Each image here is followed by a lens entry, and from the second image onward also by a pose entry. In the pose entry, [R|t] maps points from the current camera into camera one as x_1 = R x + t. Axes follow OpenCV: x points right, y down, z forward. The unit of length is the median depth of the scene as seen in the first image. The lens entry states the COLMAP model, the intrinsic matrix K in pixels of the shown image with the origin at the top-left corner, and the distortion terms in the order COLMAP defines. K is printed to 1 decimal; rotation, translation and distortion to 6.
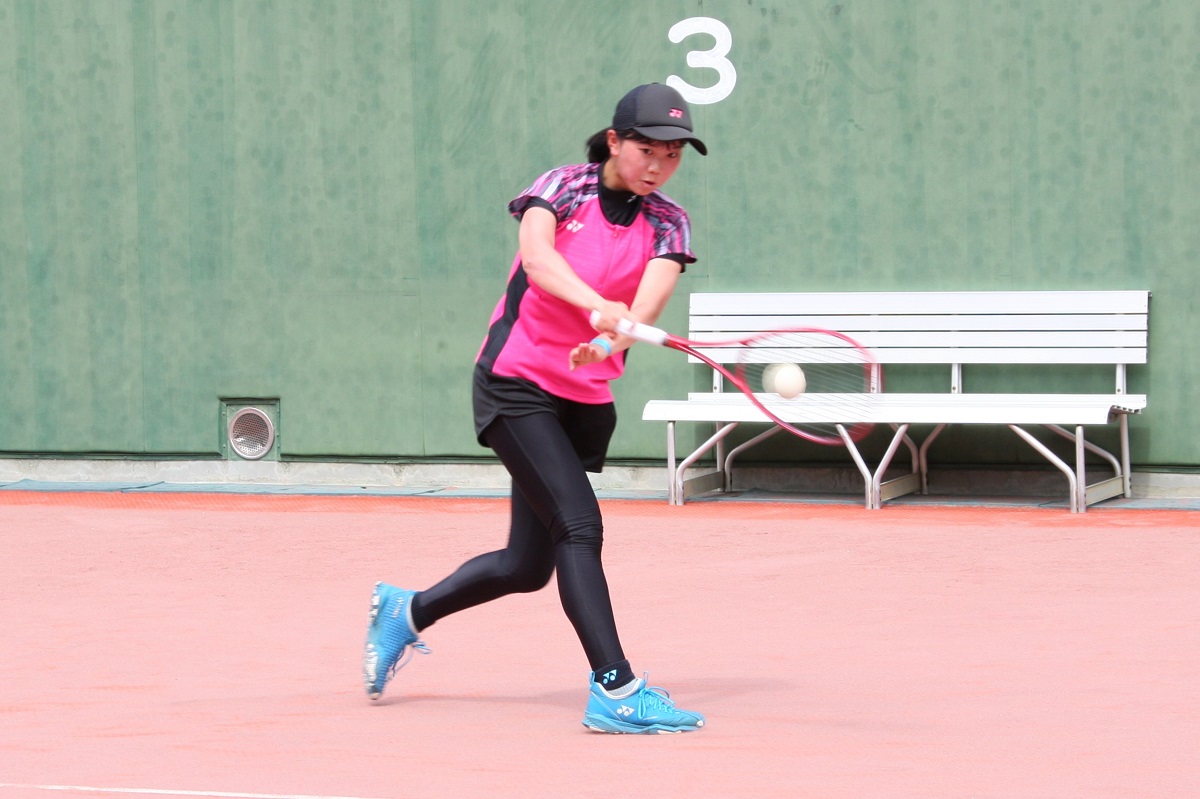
lens RADIAL K [[5697.9, 0, 600.0], [0, 5697.9, 399.5], [0, 0, 1]] dist [0.224523, 7.313988]
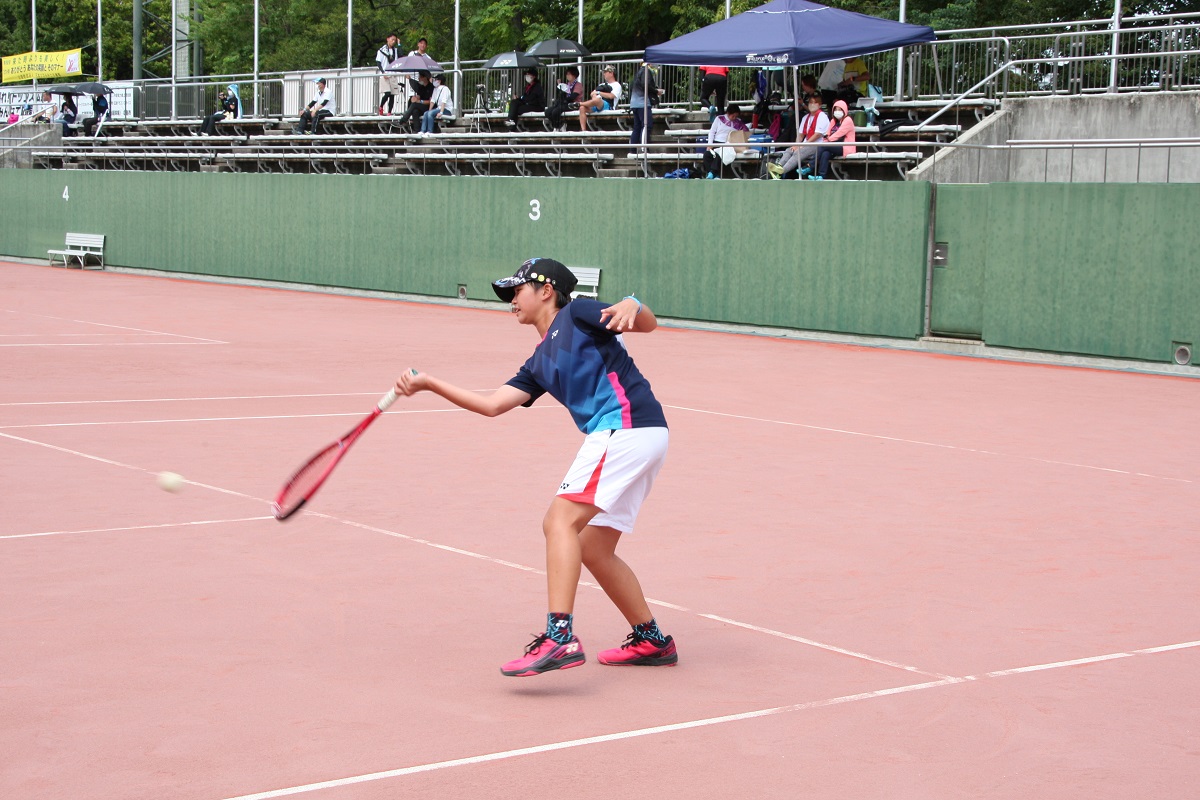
lens RADIAL K [[2113.2, 0, 600.0], [0, 2113.2, 400.0], [0, 0, 1]] dist [0.135283, 0.149676]
pose [[0.892975, 0.087719, -0.441477, 0.749860], [-0.075191, 0.996115, 0.045833, 0.005693], [0.443782, -0.007733, 0.896101, -0.382667]]
